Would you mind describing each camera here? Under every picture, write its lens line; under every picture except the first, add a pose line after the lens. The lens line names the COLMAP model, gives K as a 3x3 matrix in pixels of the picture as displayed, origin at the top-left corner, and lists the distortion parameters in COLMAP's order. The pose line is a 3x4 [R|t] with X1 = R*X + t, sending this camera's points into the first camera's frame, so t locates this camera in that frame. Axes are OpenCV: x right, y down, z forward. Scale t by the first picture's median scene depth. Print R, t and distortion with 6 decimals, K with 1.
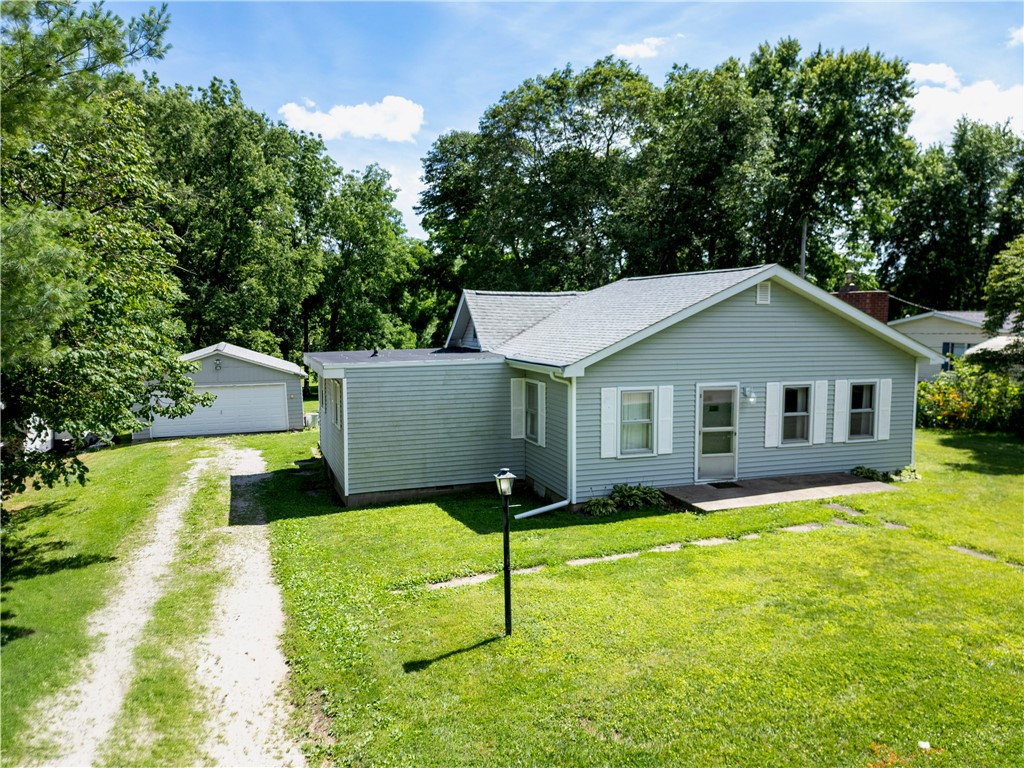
lens RADIAL K [[747.6, 0, 512.7], [0, 747.6, 391.6], [0, 0, 1]] dist [0.014834, -0.001955]
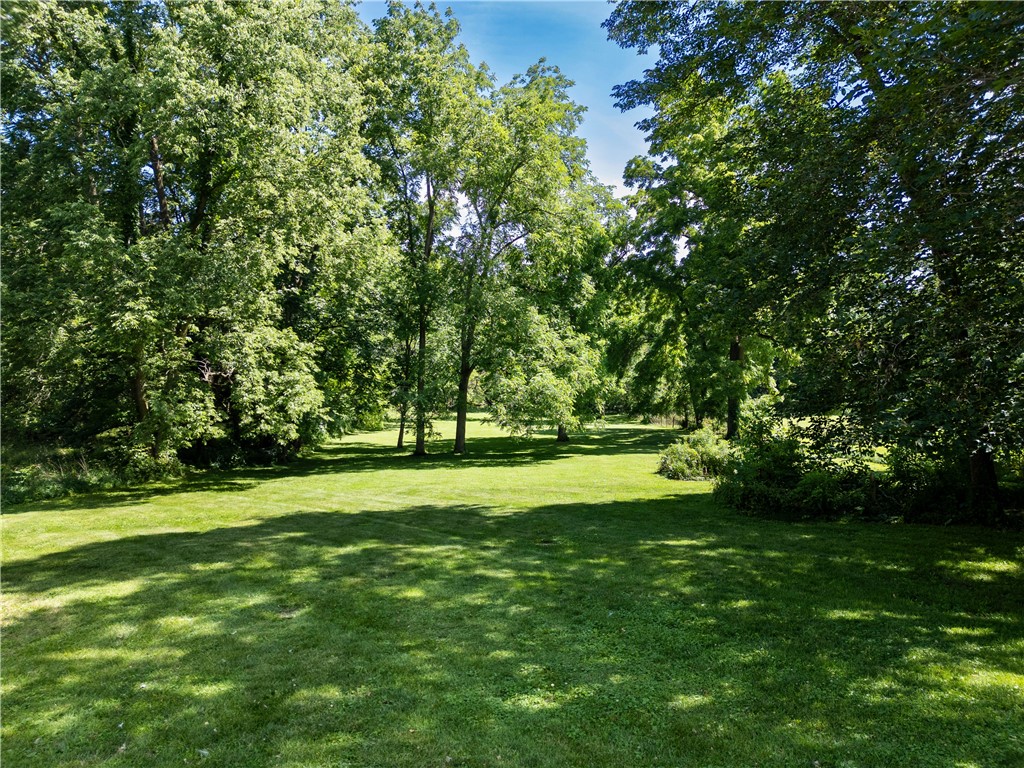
lens RADIAL K [[747.6, 0, 511.8], [0, 747.6, 384.2], [0, 0, 1]] dist [0.014834, -0.001955]
pose [[0.955948, 0.003377, -0.293516, -0.114294], [-0.031187, 0.995443, -0.090118, -0.006798], [0.291874, 0.095302, 0.951697, 1.830804]]
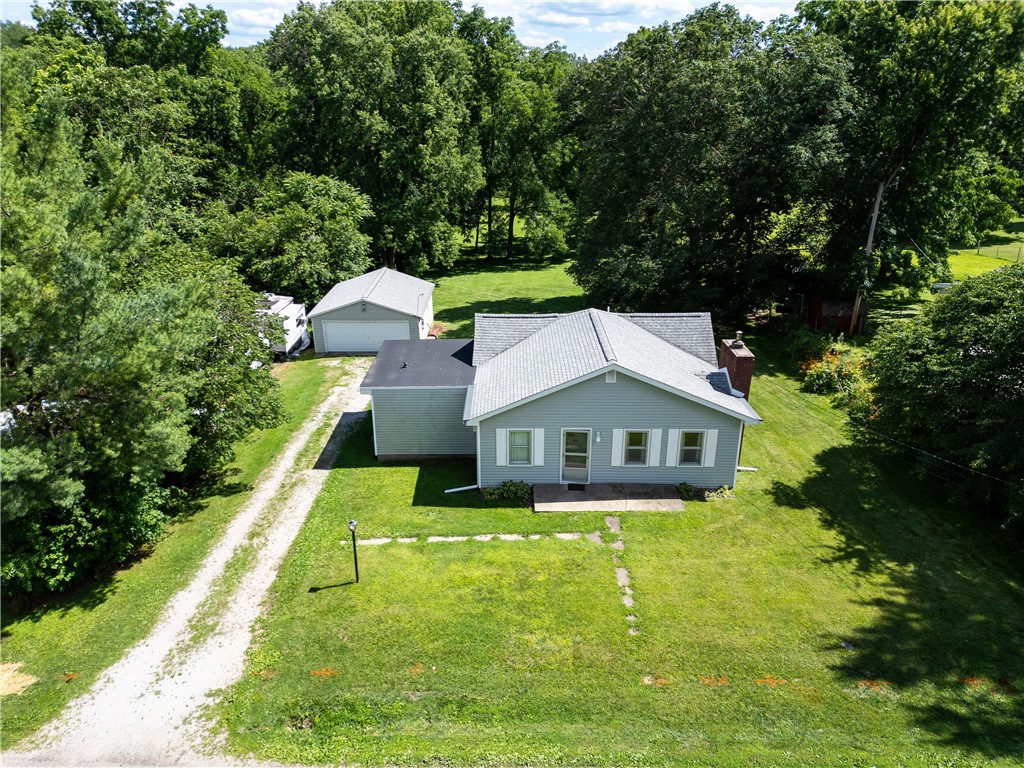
lens RADIAL K [[747.6, 0, 511.3], [0, 747.6, 380.2], [0, 0, 1]] dist [0.014834, -0.001955]
pose [[0.939110, 0.129115, -0.318437, 0.661376], [-0.035967, 0.958565, 0.282594, -0.578355], [0.341729, -0.253934, 0.904842, -0.497580]]
